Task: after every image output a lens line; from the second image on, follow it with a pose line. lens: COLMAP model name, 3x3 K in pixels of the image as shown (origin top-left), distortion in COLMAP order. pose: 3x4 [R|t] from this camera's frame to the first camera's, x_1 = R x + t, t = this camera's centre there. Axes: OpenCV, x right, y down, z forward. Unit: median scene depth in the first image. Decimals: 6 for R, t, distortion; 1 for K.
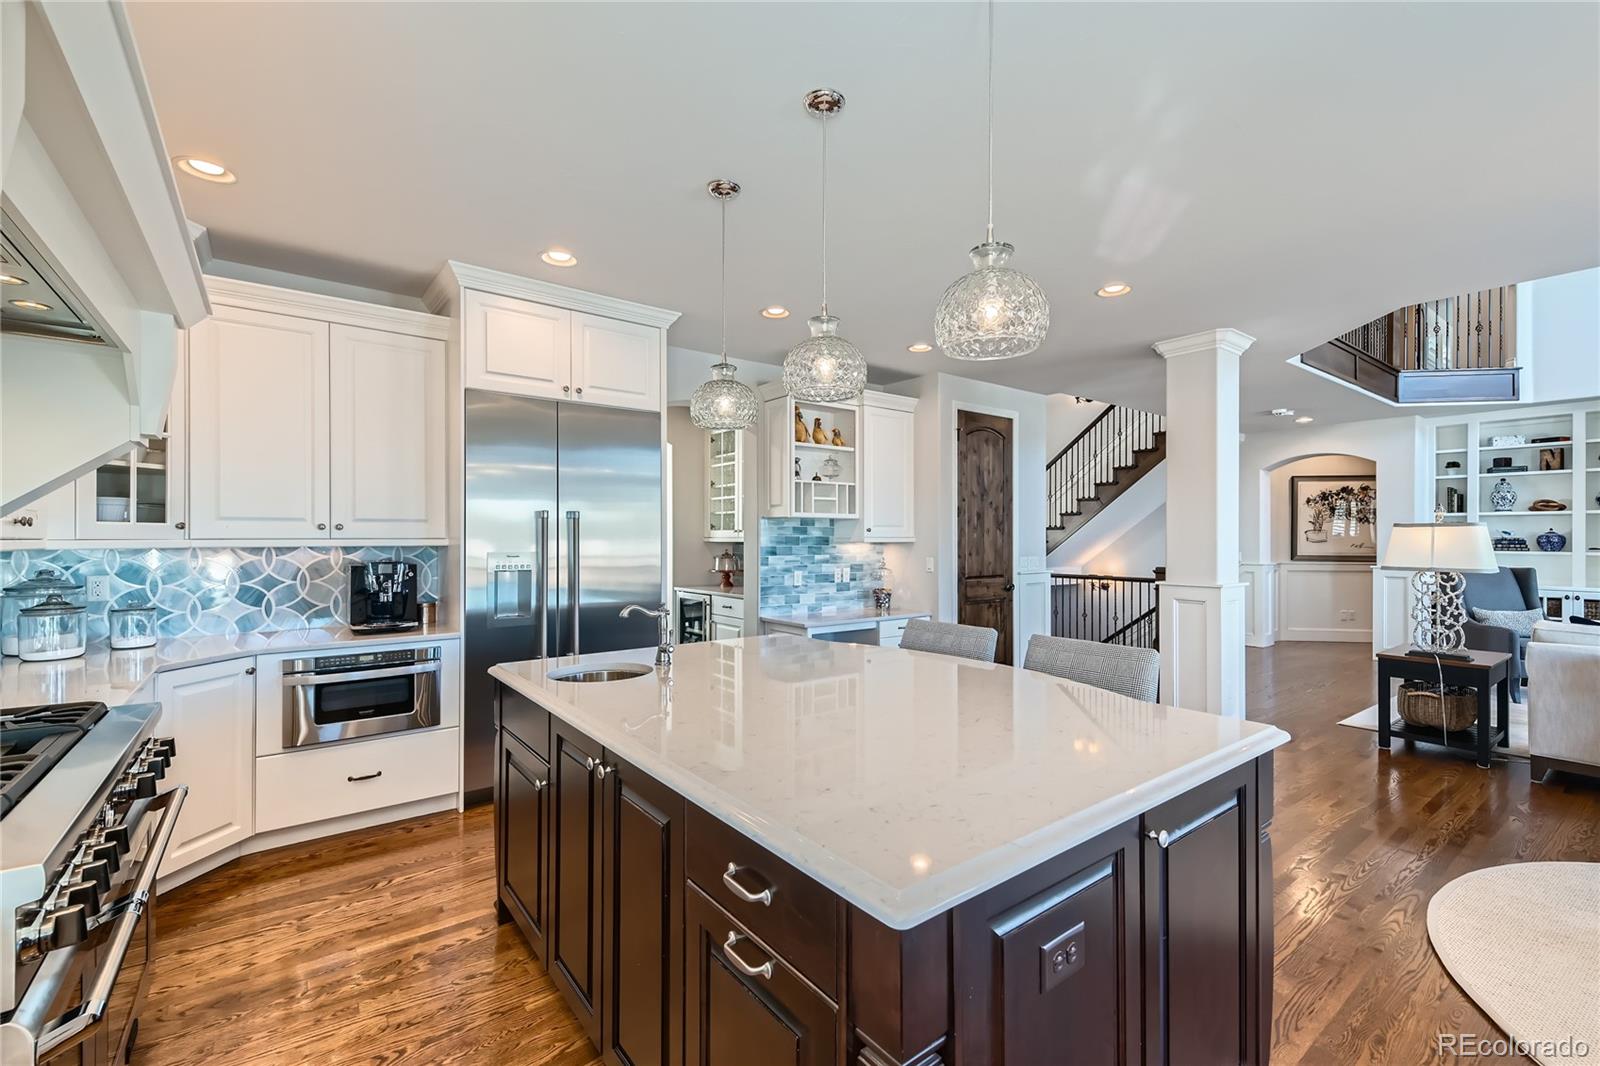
lens RADIAL K [[694.0, 0, 800.0], [0, 694.0, 533.0], [0, 0, 1]] dist [0.000005, -0.002920]
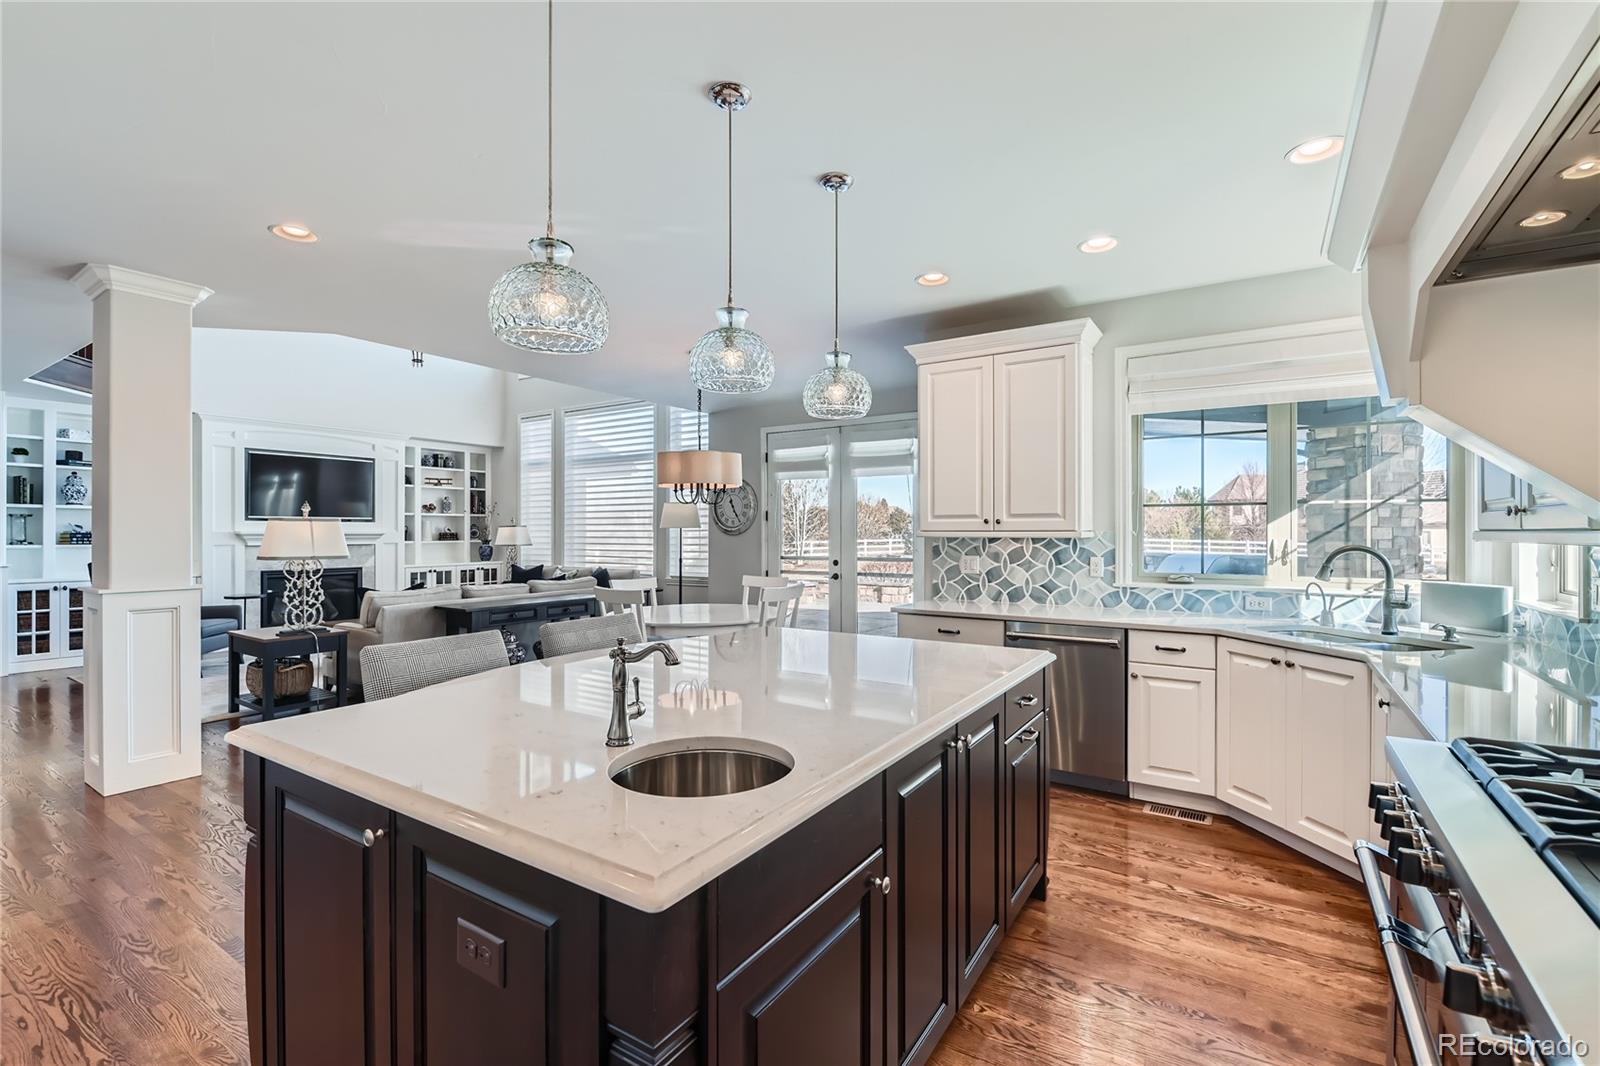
lens RADIAL K [[694.0, 0, 800.0], [0, 694.0, 533.0], [0, 0, 1]] dist [0.000005, -0.002920]
pose [[-0.333073, -0.007838, 0.942869, -0.351642], [-0.000790, 0.999967, 0.008033, 0.000280], [-0.942901, 0.001931, -0.333068, 0.458752]]
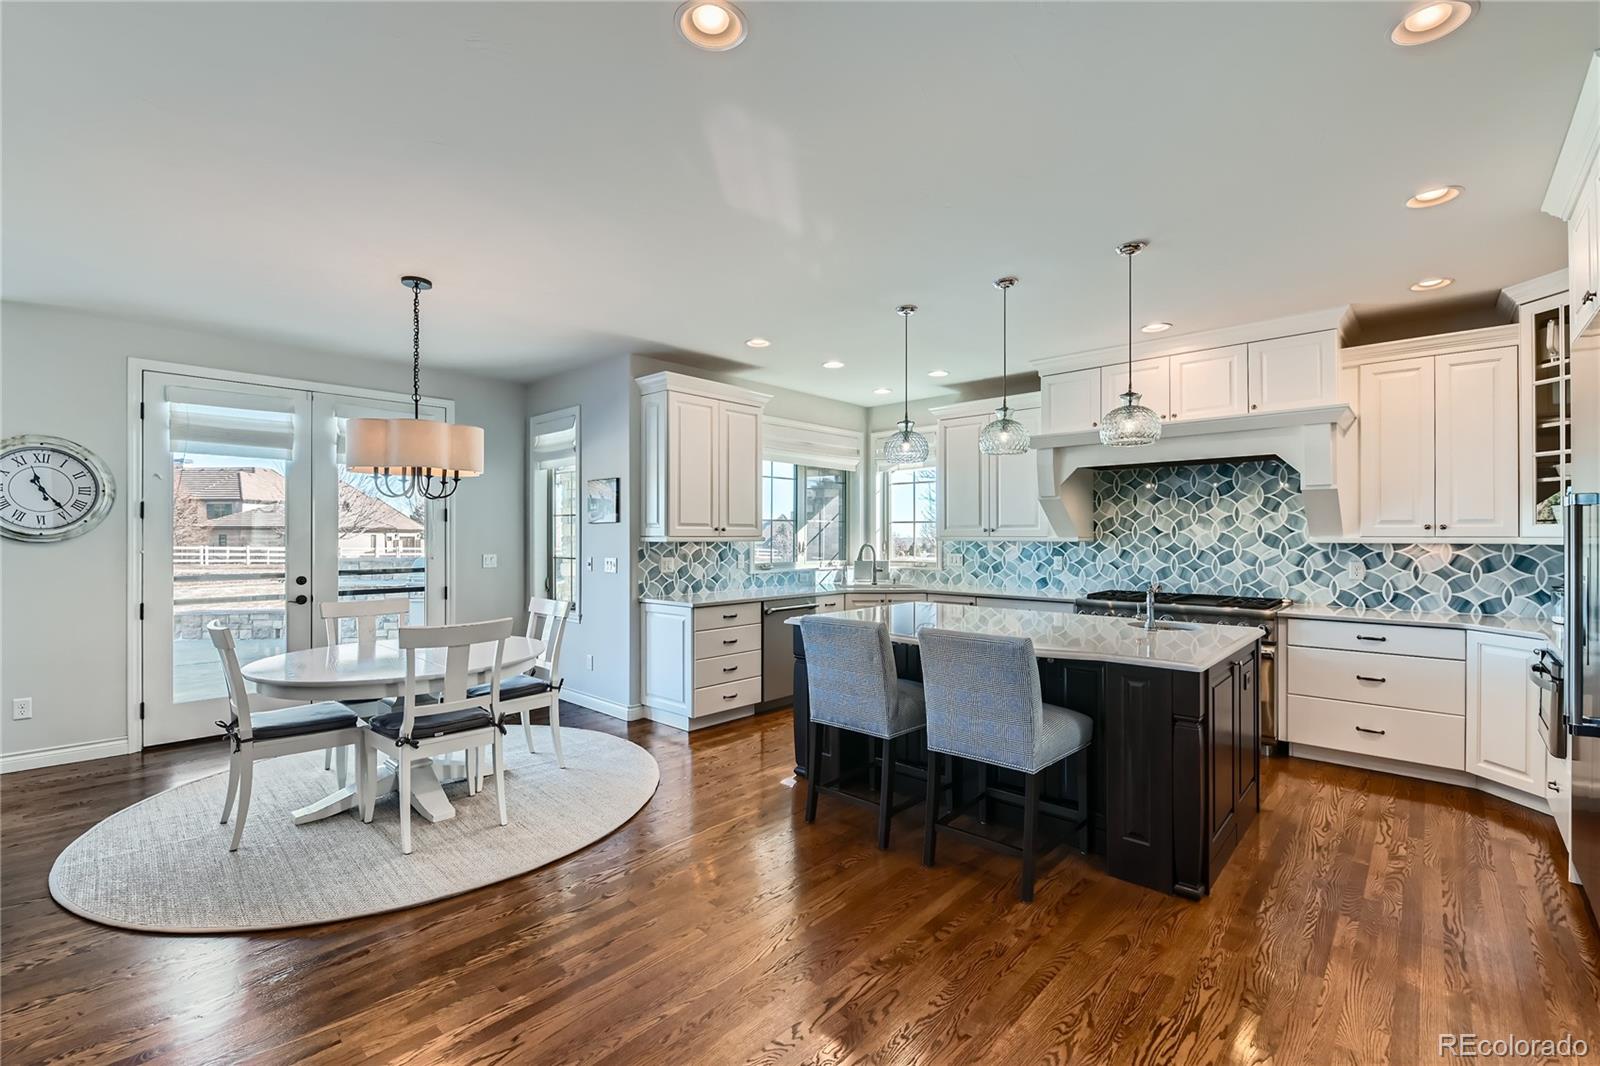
lens RADIAL K [[702.3, 0, 800.0], [0, 702.3, 533.0], [0, 0, 1]] dist [-0.000738, -0.000366]
pose [[-0.985204, -0.007410, -0.171225, 0.337672], [-0.006667, 0.999966, -0.004912, 0.002904], [0.171255, -0.003698, -0.985220, 0.995523]]
